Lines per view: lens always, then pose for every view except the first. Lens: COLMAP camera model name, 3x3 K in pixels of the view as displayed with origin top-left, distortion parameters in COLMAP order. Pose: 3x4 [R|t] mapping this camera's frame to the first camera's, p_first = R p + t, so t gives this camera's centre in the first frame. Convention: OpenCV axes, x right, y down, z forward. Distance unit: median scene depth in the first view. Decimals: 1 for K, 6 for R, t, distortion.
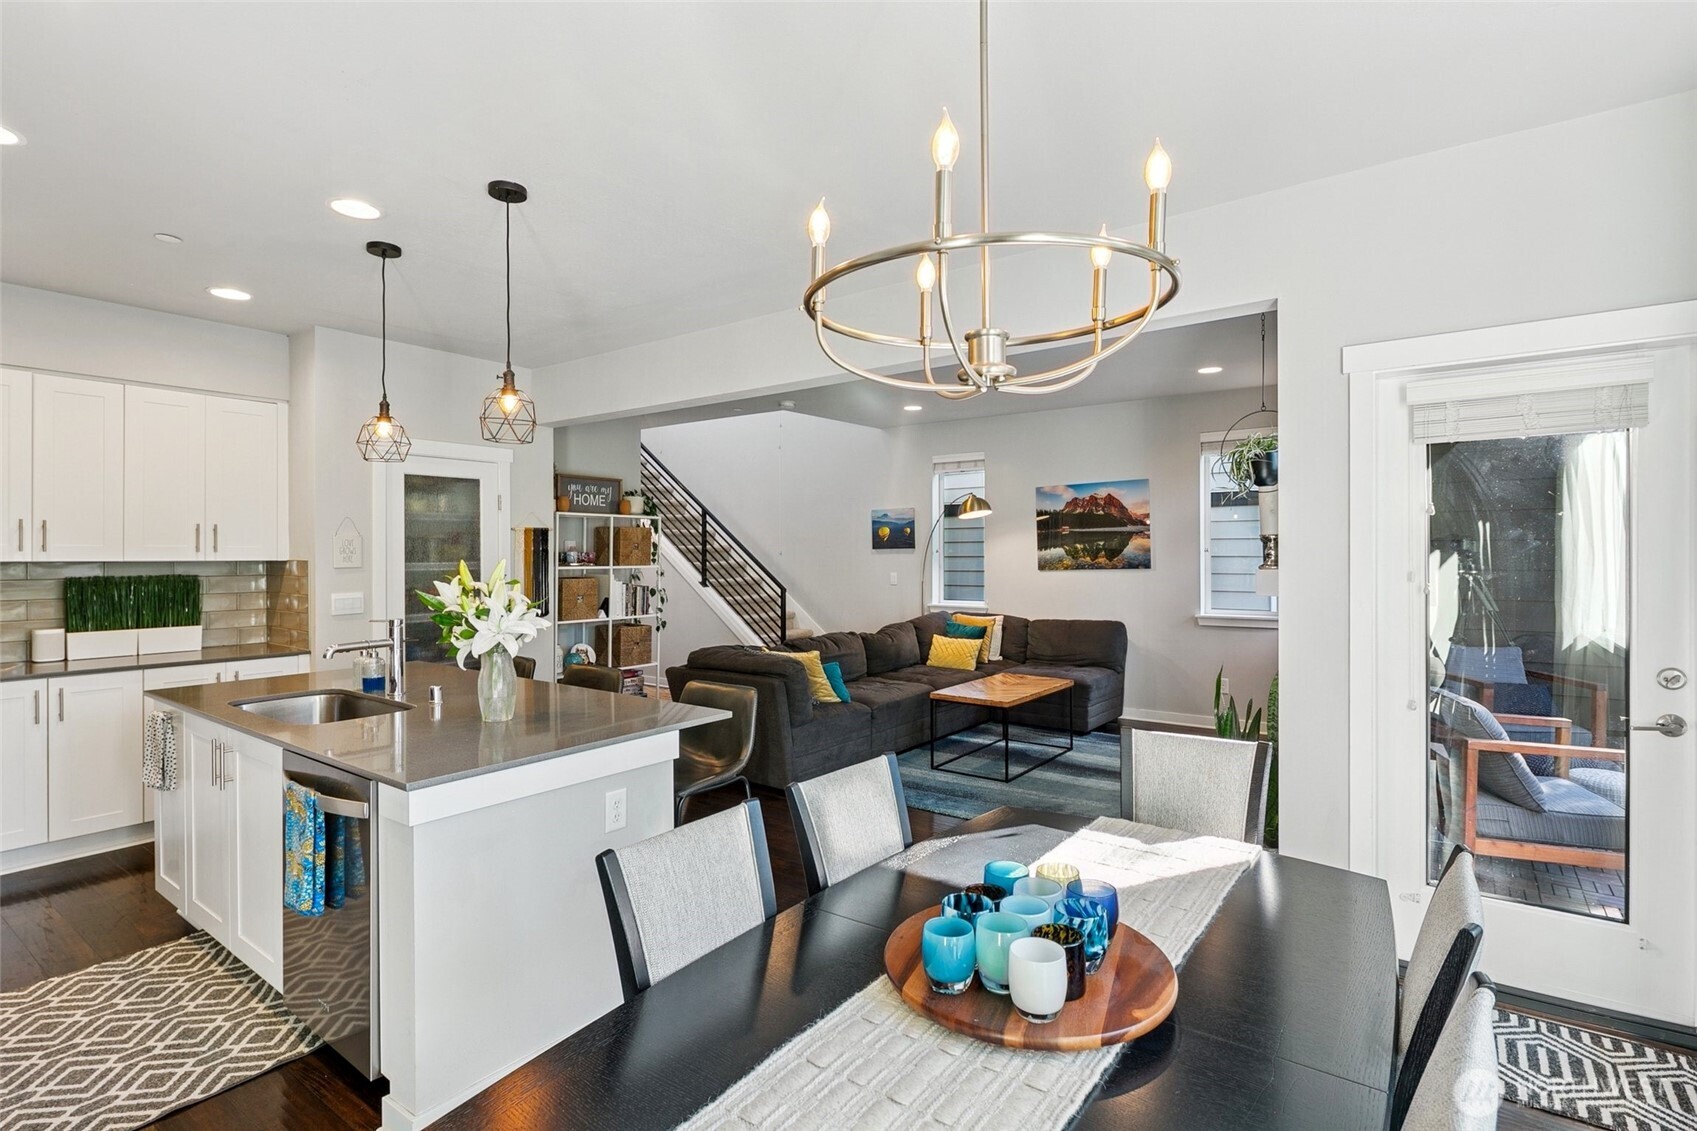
lens RADIAL K [[827.0, 0, 850.6], [0, 827.0, 560.1], [0, 0, 1]] dist [0.000659, 0.000078]
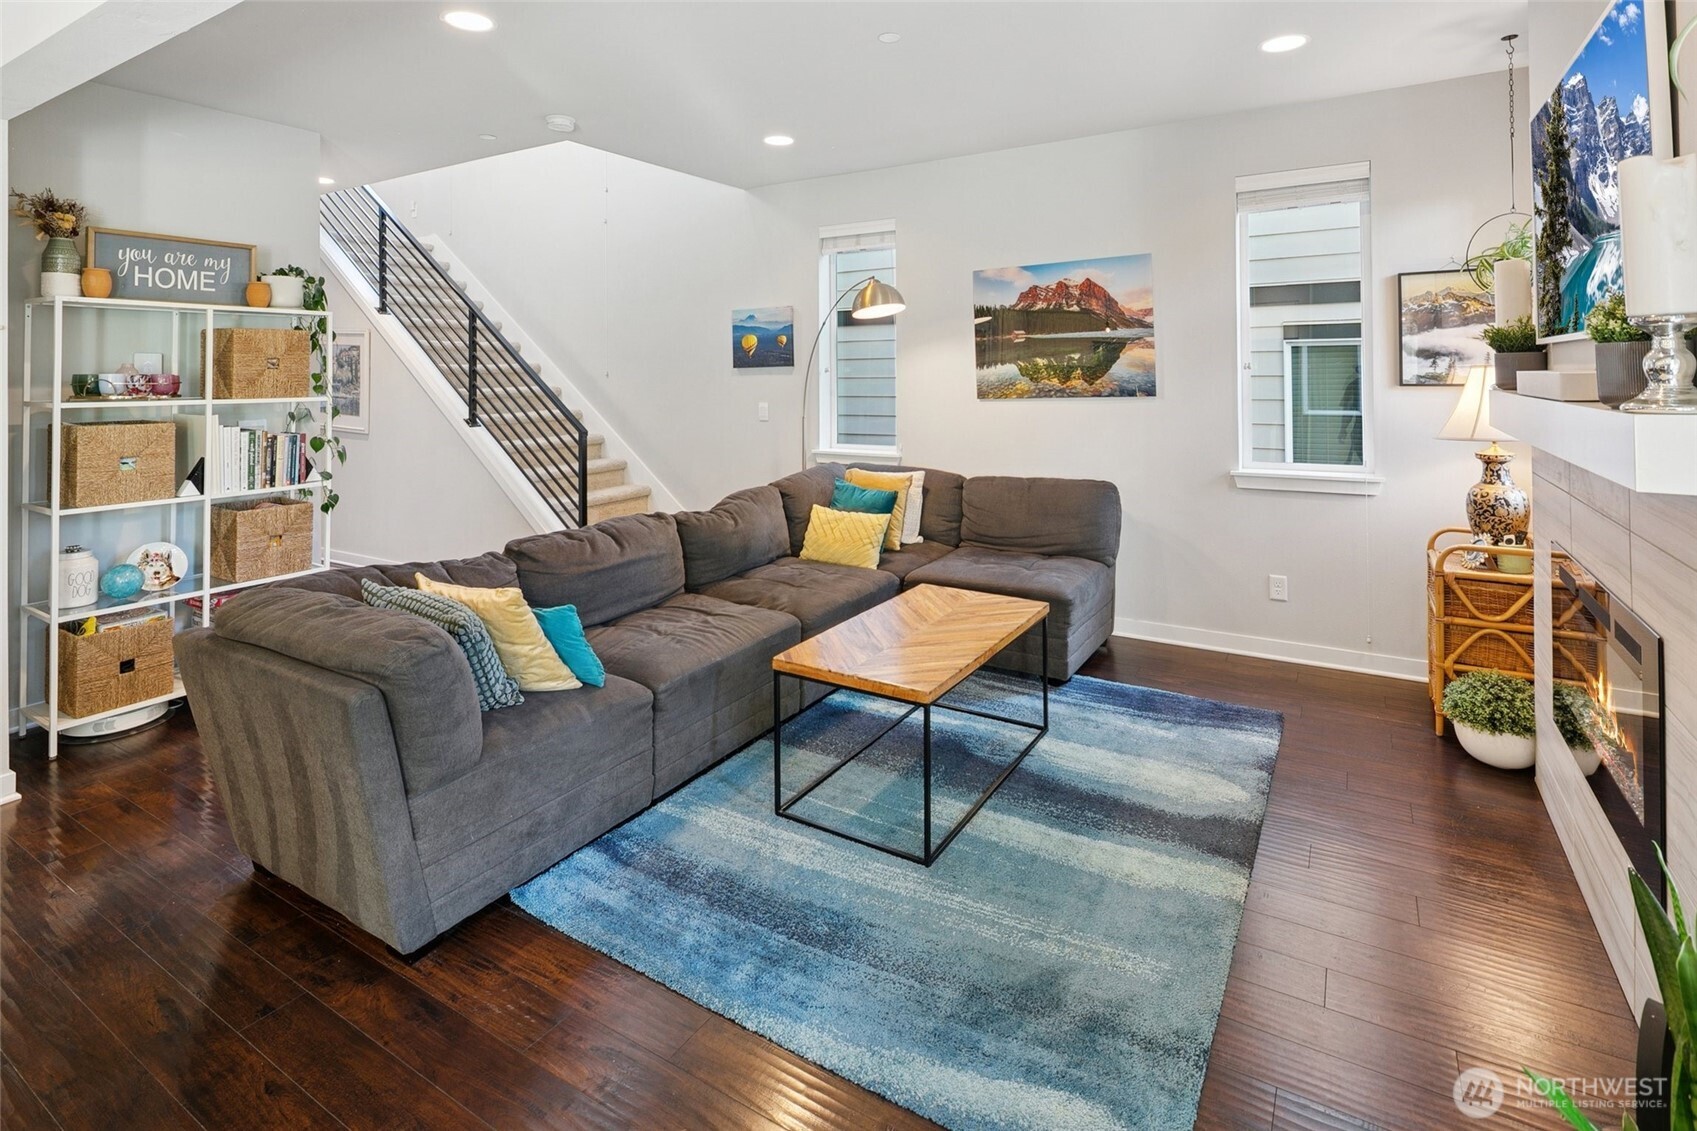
lens RADIAL K [[827.0, 0, 849.3], [0, 827.0, 369.1], [0, 0, 1]] dist [0.000659, 0.000078]
pose [[0.996447, -0.004301, 0.084107, 0.077358], [0.005601, 0.999868, -0.015221, -0.001993], [-0.084030, 0.015638, 0.996340, 0.387605]]
